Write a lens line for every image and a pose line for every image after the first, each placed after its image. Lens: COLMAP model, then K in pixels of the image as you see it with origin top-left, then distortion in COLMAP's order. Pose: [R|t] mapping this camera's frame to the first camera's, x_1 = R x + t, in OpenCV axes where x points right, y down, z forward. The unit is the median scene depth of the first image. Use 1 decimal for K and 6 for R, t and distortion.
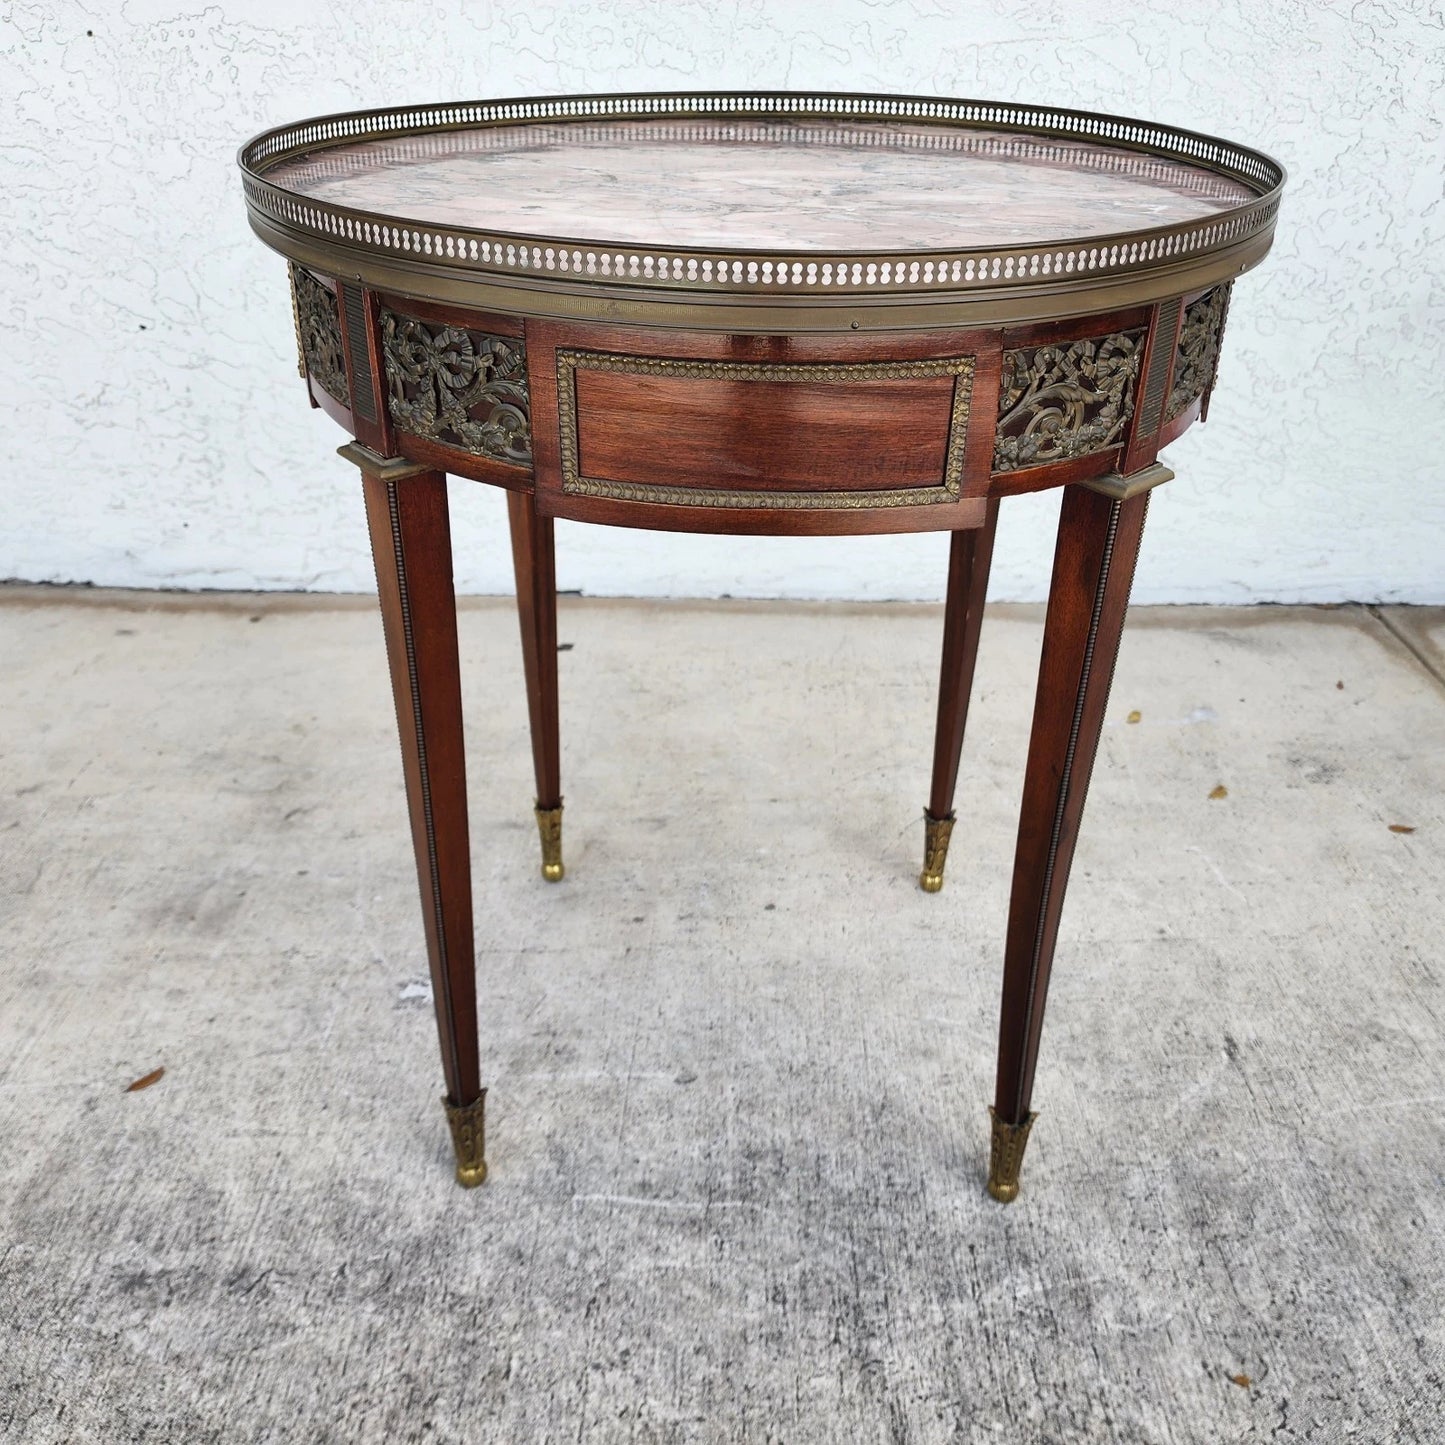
lens RADIAL K [[1270.1, 0, 696.4], [0, 1270.1, 742.3], [0, 0, 1]] dist [0.009195, -0.016469]
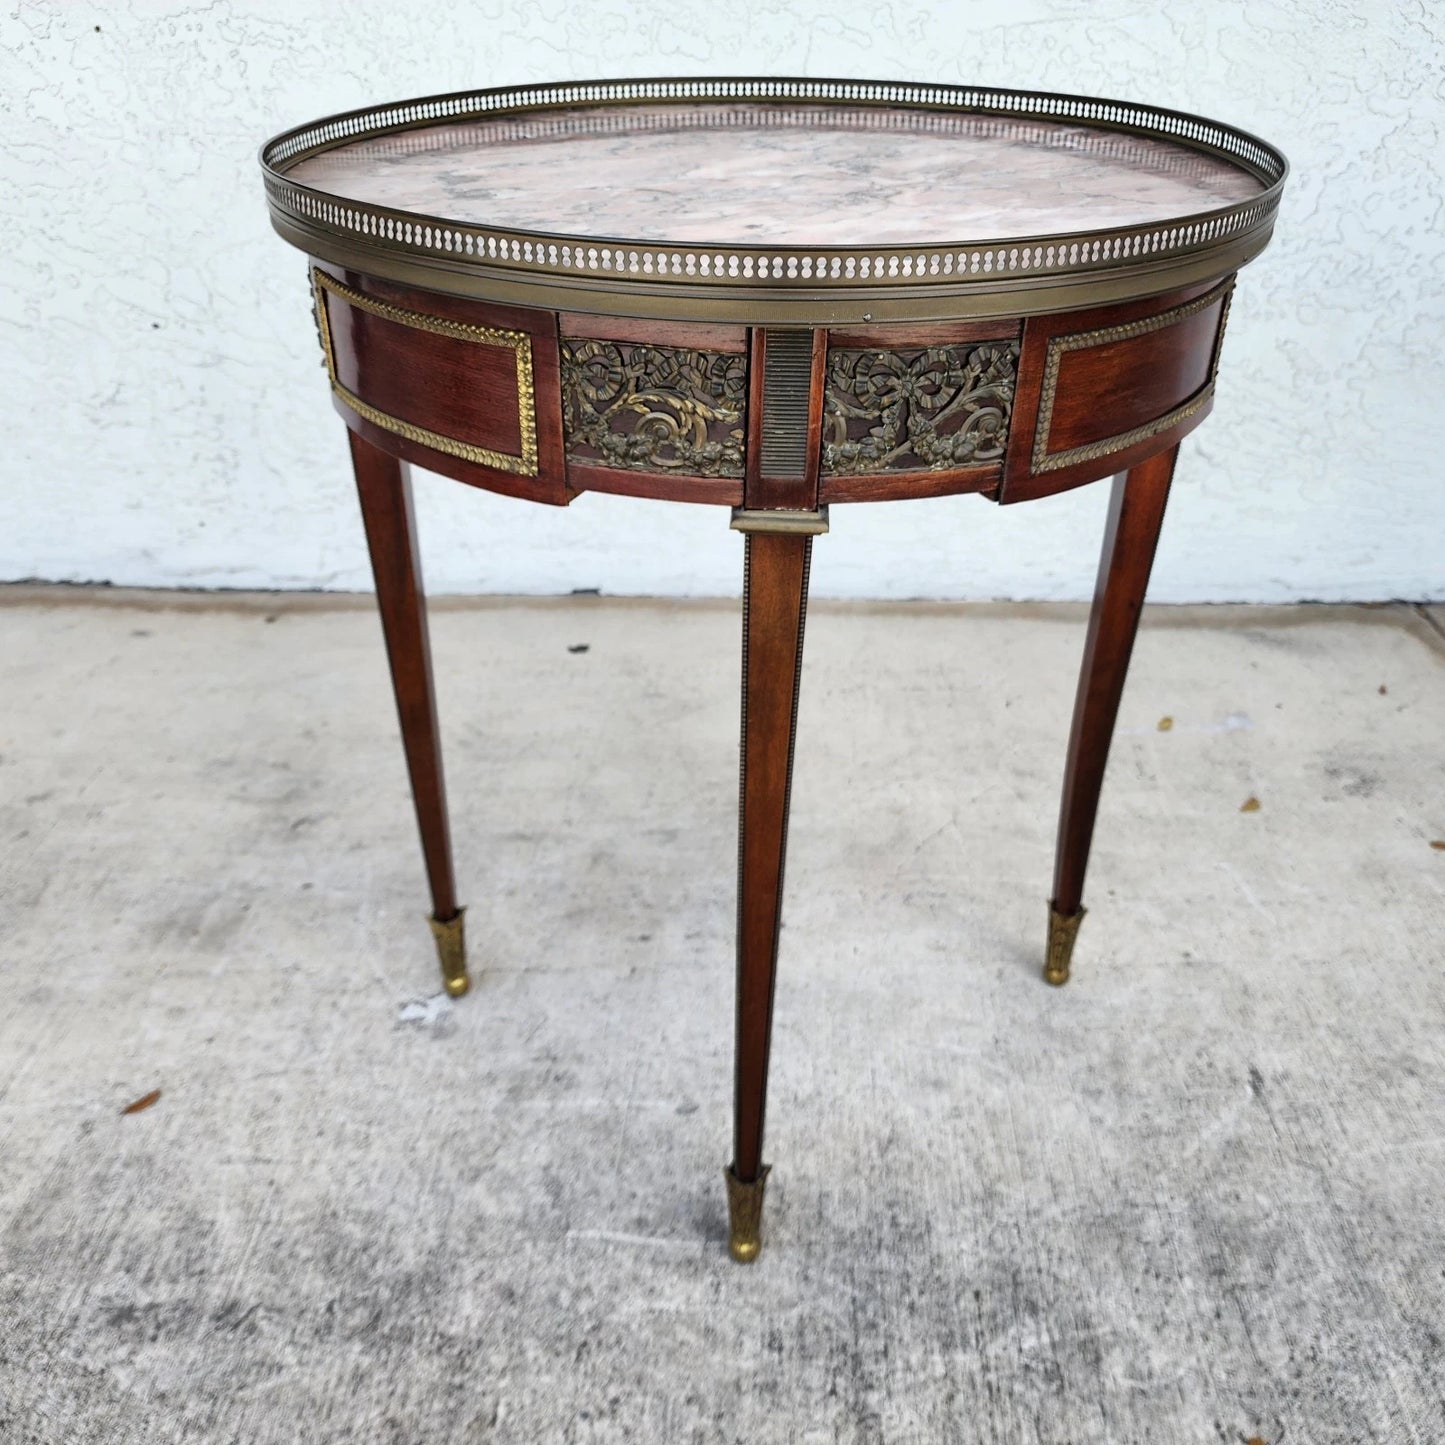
lens RADIAL K [[1270.1, 0, 696.0], [0, 1270.1, 737.2], [0, 0, 1]] dist [0.009195, -0.016469]
pose [[0.999368, 0.002359, -0.035480, 0.034961], [-0.001766, 0.999858, 0.016733, -0.039181], [0.035514, -0.016660, 0.999230, 0.033631]]
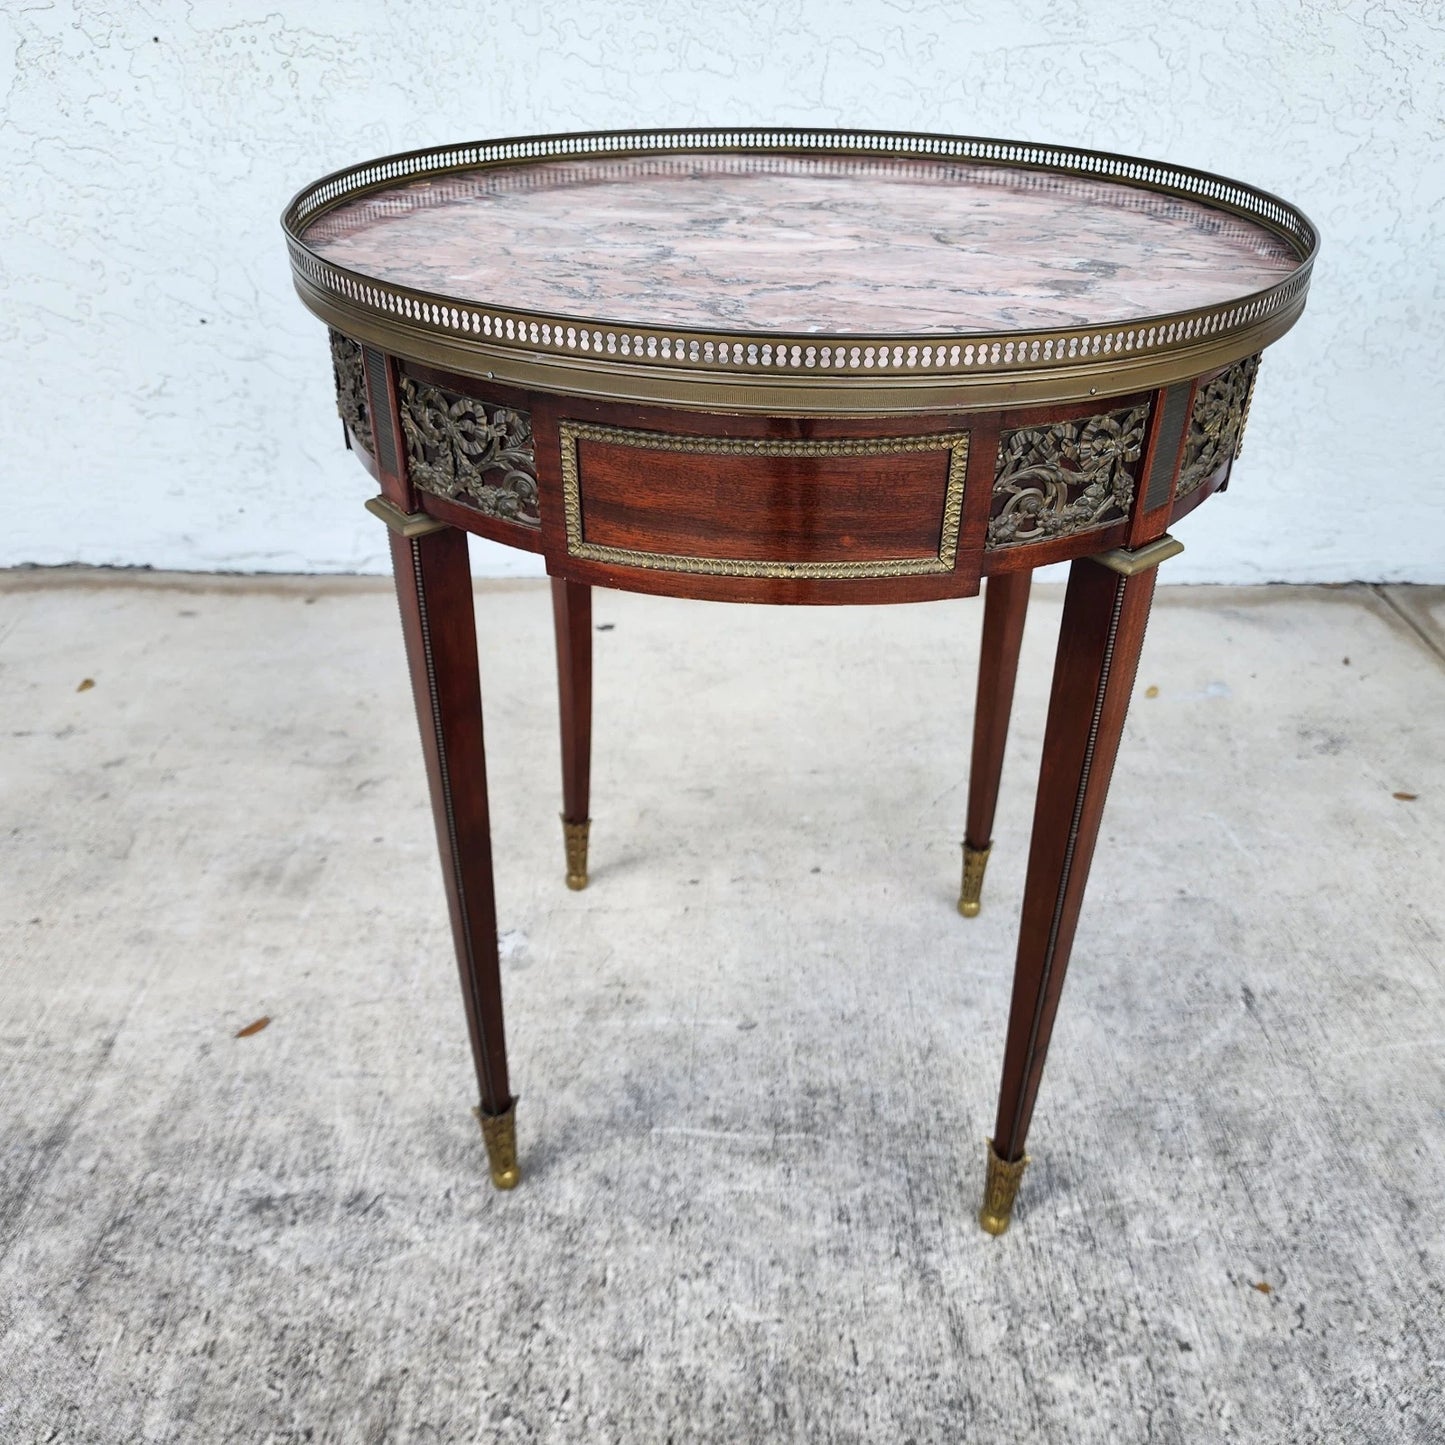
lens RADIAL K [[1270.1, 0, 680.6], [0, 1270.1, 753.1], [0, 0, 1]] dist [0.009195, -0.016469]
pose [[0.999992, -0.002454, -0.003024, -0.067118], [0.002536, 0.999622, 0.027368, 0.001338], [0.002955, -0.027375, 0.999621, -0.089967]]
